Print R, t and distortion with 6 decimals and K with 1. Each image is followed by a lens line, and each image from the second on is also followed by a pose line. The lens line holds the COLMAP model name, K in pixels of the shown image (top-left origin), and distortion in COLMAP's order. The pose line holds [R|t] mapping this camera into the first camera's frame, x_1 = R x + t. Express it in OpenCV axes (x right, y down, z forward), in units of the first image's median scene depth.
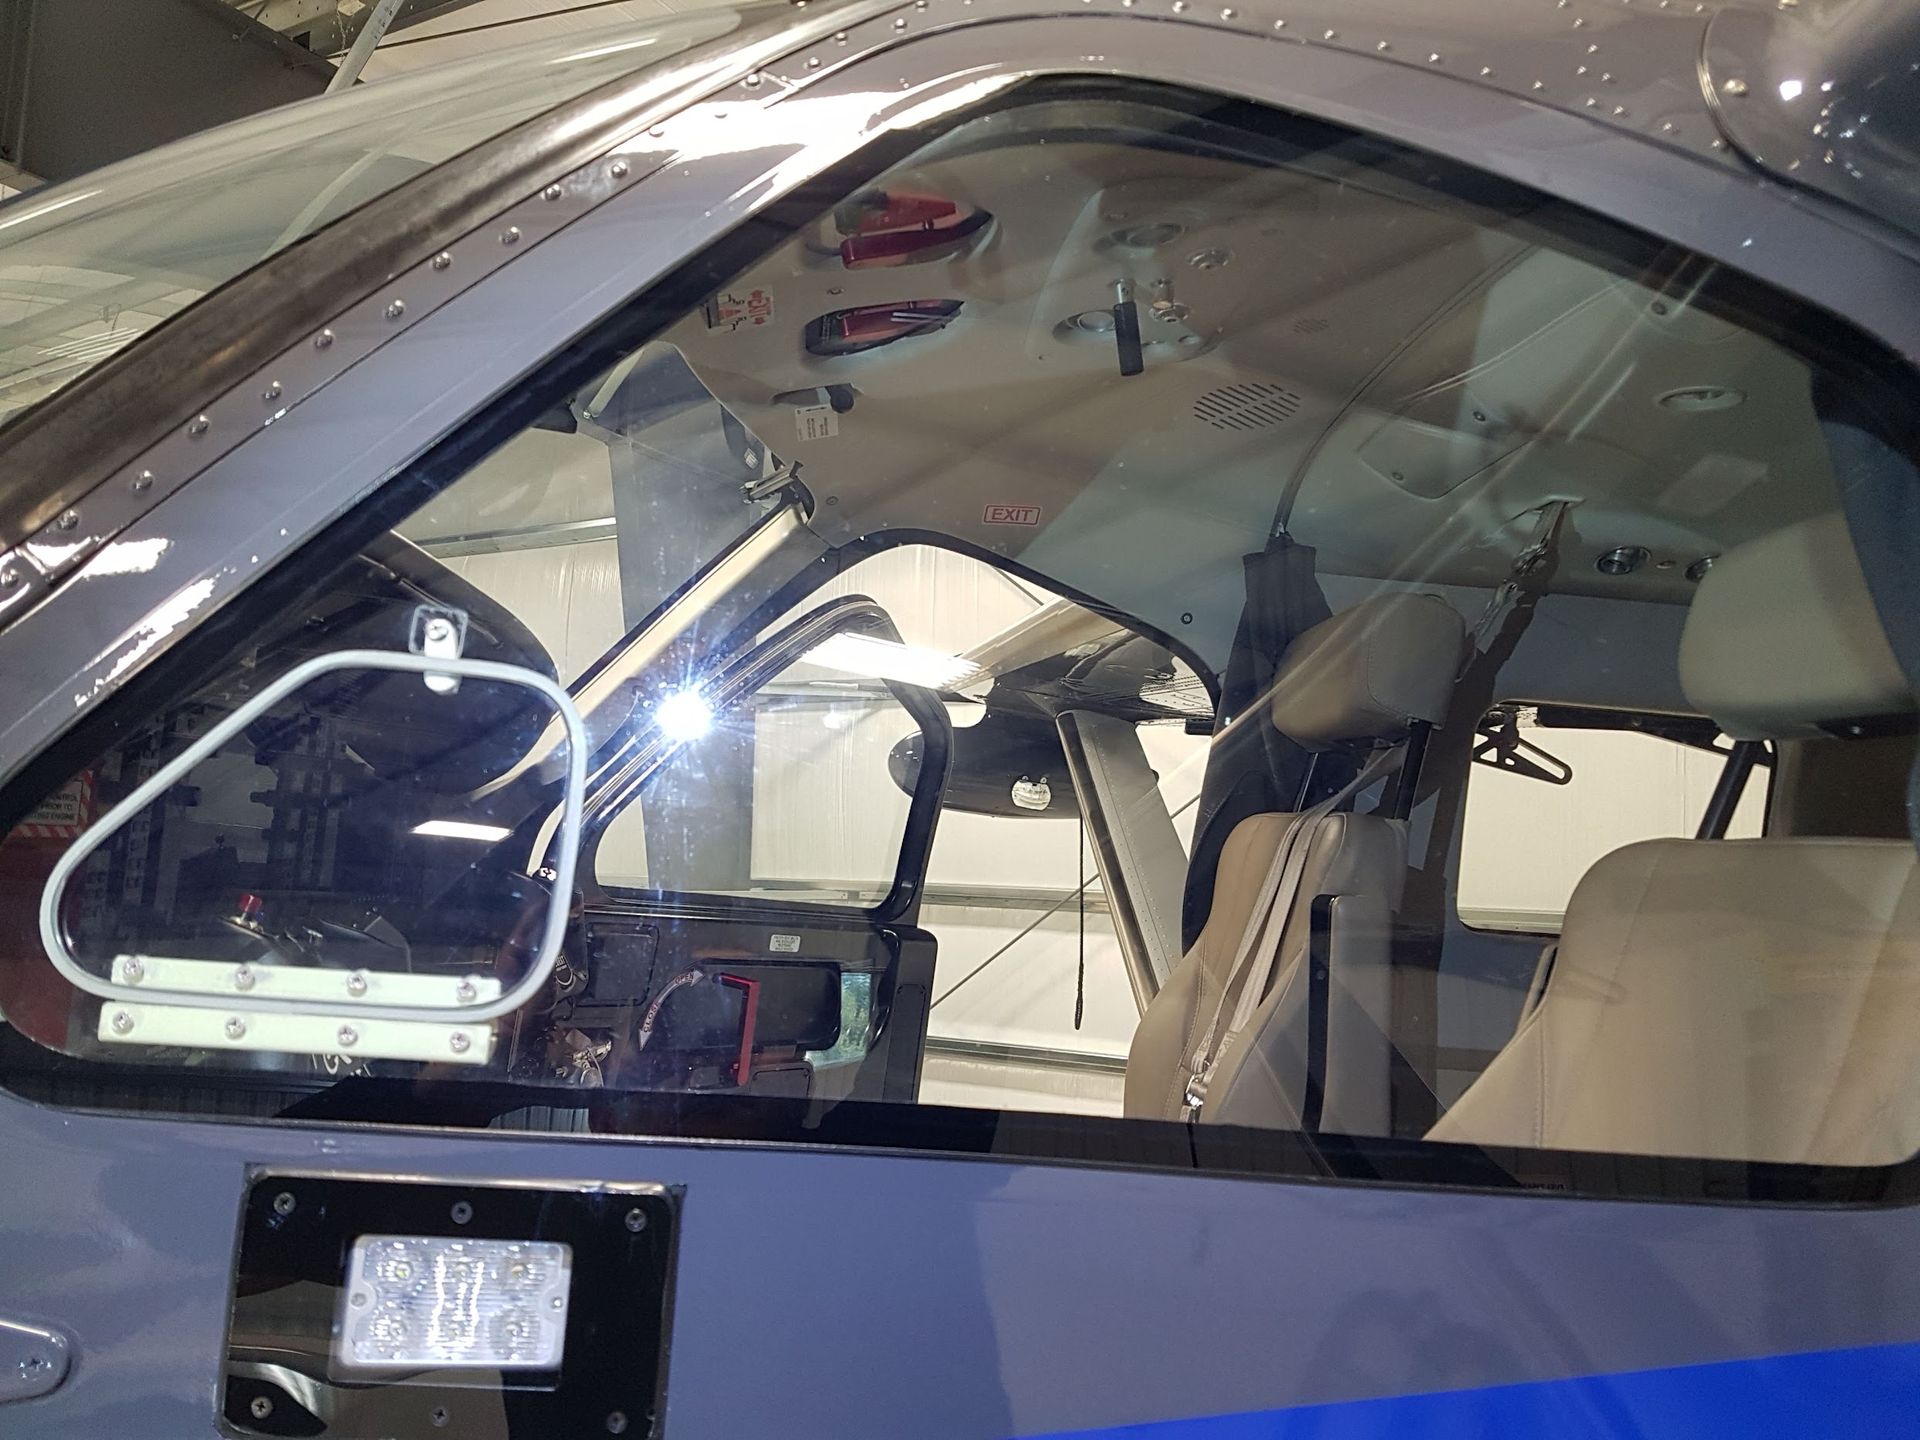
lens RADIAL K [[1389.0, 0, 956.9], [0, 1389.0, 716.9], [0, 0, 1]] dist [0.064467, -0.000462]
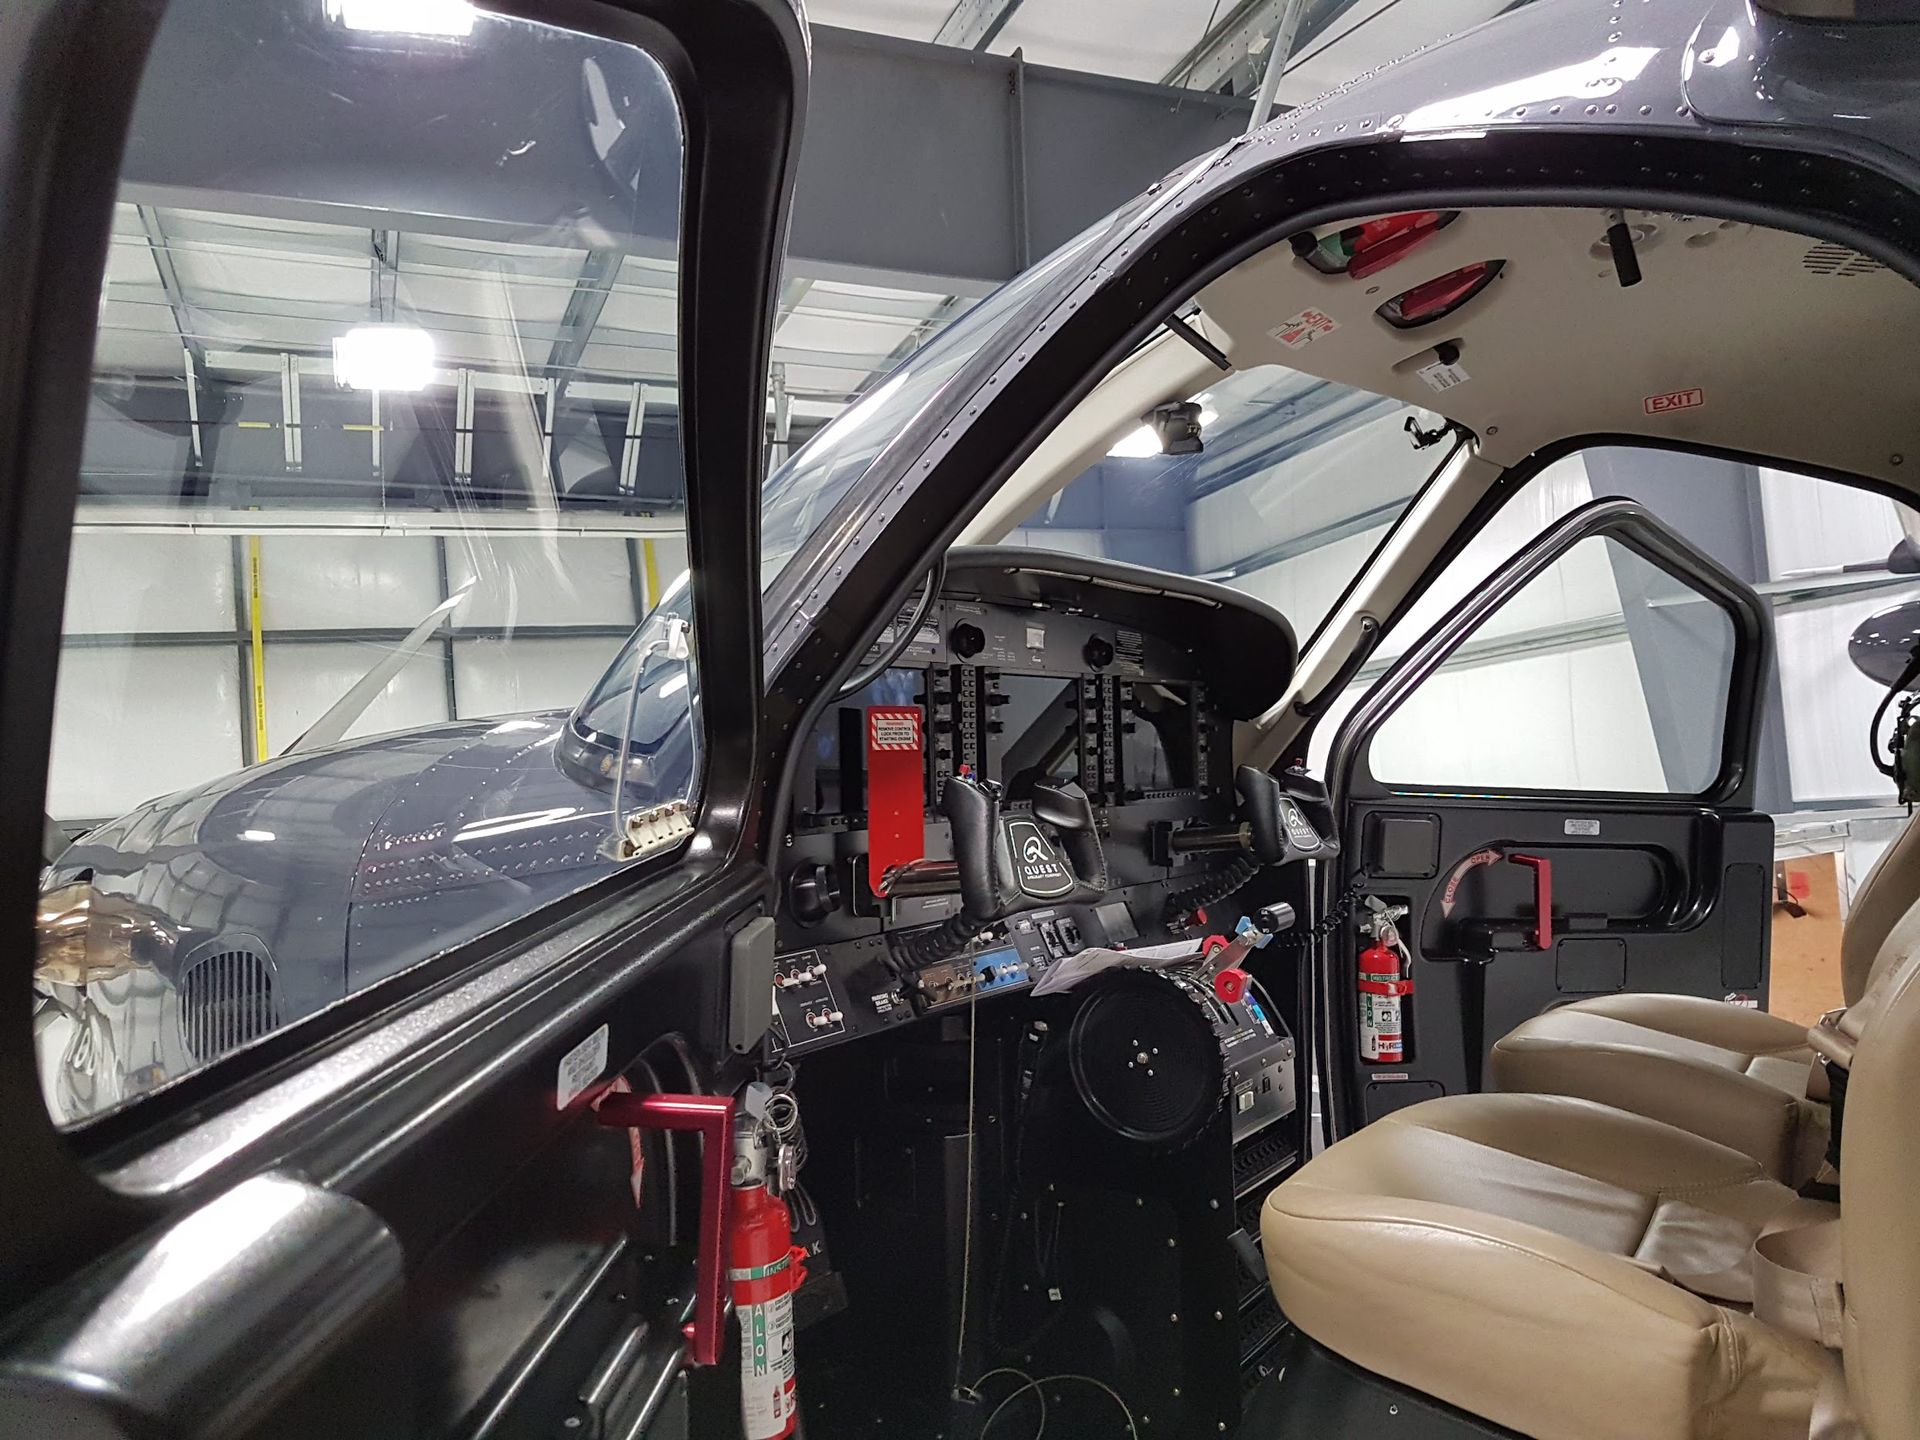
lens RADIAL K [[1389.0, 0, 965.9], [0, 1389.0, 725.9], [0, 0, 1]] dist [0.064467, -0.000462]
pose [[0.756982, -0.096004, -0.646344, 0.248840], [0.124041, 0.992275, -0.002112, 0.029024], [0.641554, -0.078575, 0.763043, -0.153283]]
